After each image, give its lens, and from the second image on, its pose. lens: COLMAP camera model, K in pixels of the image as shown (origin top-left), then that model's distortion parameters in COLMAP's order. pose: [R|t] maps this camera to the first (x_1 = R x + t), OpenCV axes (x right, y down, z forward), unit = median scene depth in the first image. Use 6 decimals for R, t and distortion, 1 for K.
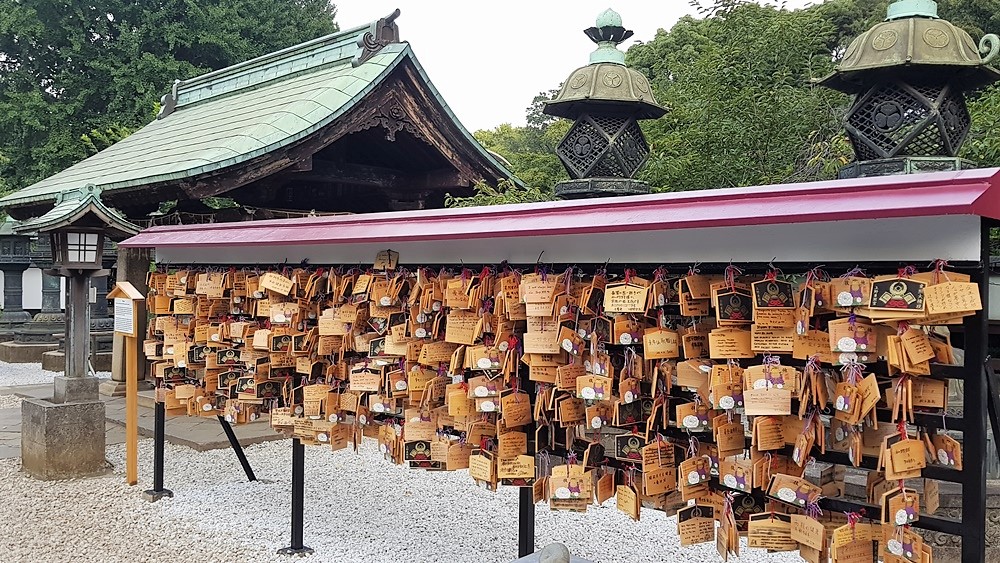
lens RADIAL K [[897.4, 0, 500.0], [0, 897.4, 281.5], [0, 0, 1]] dist [0.066686, -0.011925]
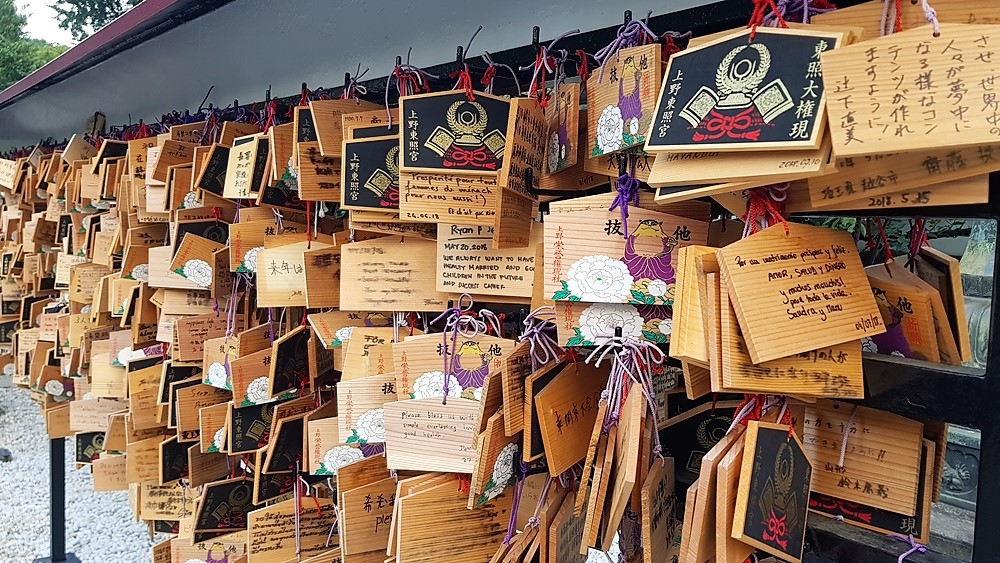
lens RADIAL K [[897.4, 0, 500.0], [0, 897.4, 281.5], [0, 0, 1]] dist [0.066686, -0.011925]
pose [[0.984508, 0.031621, -0.172466, 0.401079], [-0.020366, 0.997569, 0.066640, 0.051034], [0.174154, -0.062095, 0.982759, 0.700803]]
